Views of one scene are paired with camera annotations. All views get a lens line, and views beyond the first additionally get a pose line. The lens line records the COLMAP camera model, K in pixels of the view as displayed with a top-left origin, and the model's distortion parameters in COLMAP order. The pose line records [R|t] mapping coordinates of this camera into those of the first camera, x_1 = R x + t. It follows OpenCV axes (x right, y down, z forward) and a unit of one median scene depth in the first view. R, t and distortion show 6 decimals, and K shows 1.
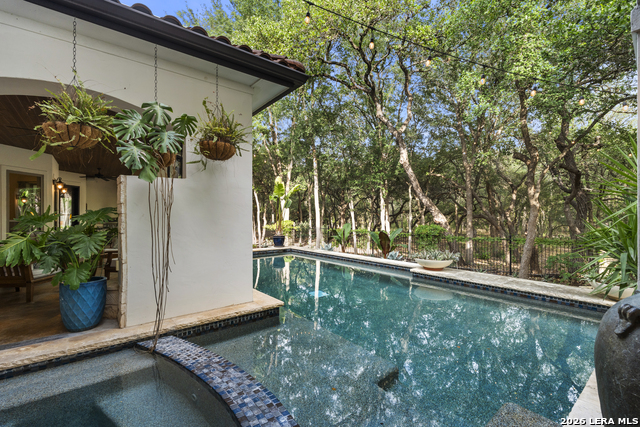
lens RADIAL K [[278.3, 0, 320.0], [0, 278.3, 213.5], [0, 0, 1]] dist [-0.002524, -0.000223]
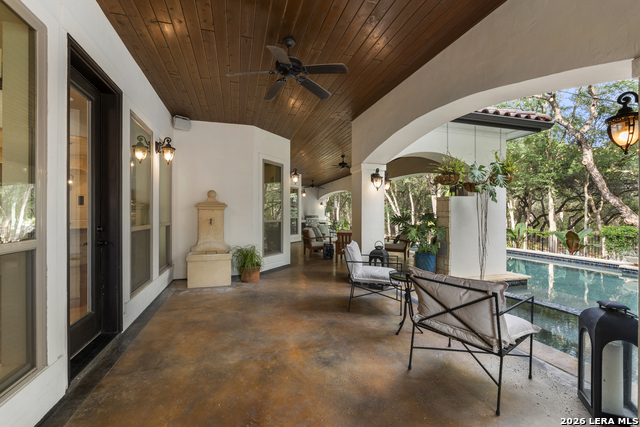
lens RADIAL K [[278.3, 0, 320.0], [0, 278.3, 213.5], [0, 0, 1]] dist [-0.002524, -0.000223]
pose [[0.931723, 0.005133, -0.363133, -0.231877], [-0.001357, 0.999942, 0.010652, -0.011545], [0.363166, -0.009432, 0.931677, -0.281845]]
